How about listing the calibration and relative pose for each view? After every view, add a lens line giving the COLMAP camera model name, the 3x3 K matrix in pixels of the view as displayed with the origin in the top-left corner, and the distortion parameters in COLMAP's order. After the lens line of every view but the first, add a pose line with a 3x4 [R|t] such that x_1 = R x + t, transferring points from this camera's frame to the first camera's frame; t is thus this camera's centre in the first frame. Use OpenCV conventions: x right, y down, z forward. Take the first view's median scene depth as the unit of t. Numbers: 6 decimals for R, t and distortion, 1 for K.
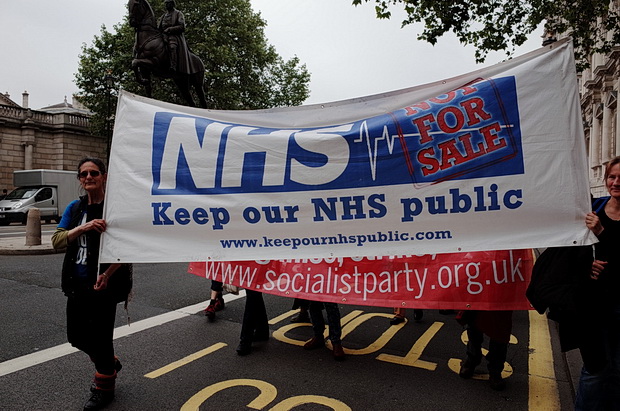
lens RADIAL K [[483.2, 0, 306.8], [0, 483.2, 207.0], [0, 0, 1]] dist [-0.066687, 0.069302]
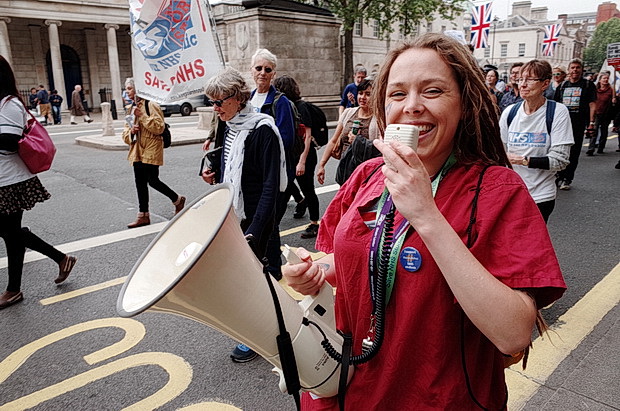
lens RADIAL K [[486.5, 0, 307.1], [0, 486.5, 206.4], [0, 0, 1]] dist [-0.075040, 0.084058]
pose [[0.932283, 0.061268, -0.356504, 0.050641], [0.022268, 0.973962, 0.225617, -0.002545], [0.361044, -0.218278, 0.906643, 0.038590]]
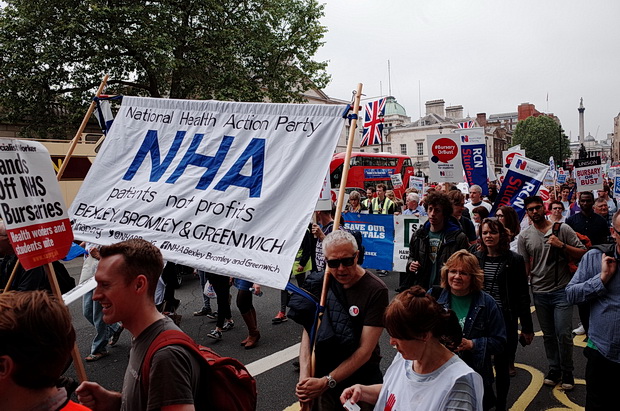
lens RADIAL K [[486.5, 0, 307.1], [0, 486.5, 206.4], [0, 0, 1]] dist [-0.075040, 0.084058]
pose [[0.958873, -0.042362, -0.280656, 0.198173], [0.051937, 0.998292, 0.026763, -0.018216], [0.279042, -0.040239, 0.959435, 0.416700]]
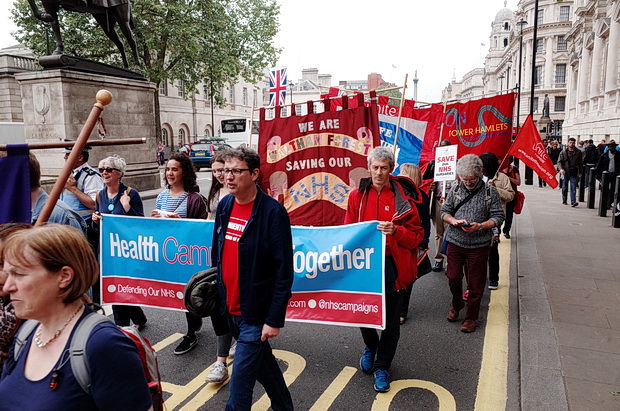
lens RADIAL K [[483.2, 0, 306.8], [0, 483.2, 207.0], [0, 0, 1]] dist [-0.066687, 0.069302]
pose [[0.999336, -0.027607, 0.023767, 0.031957], [0.024345, 0.991470, 0.128044, -0.012821], [-0.027099, -0.127380, 0.991484, 0.053962]]
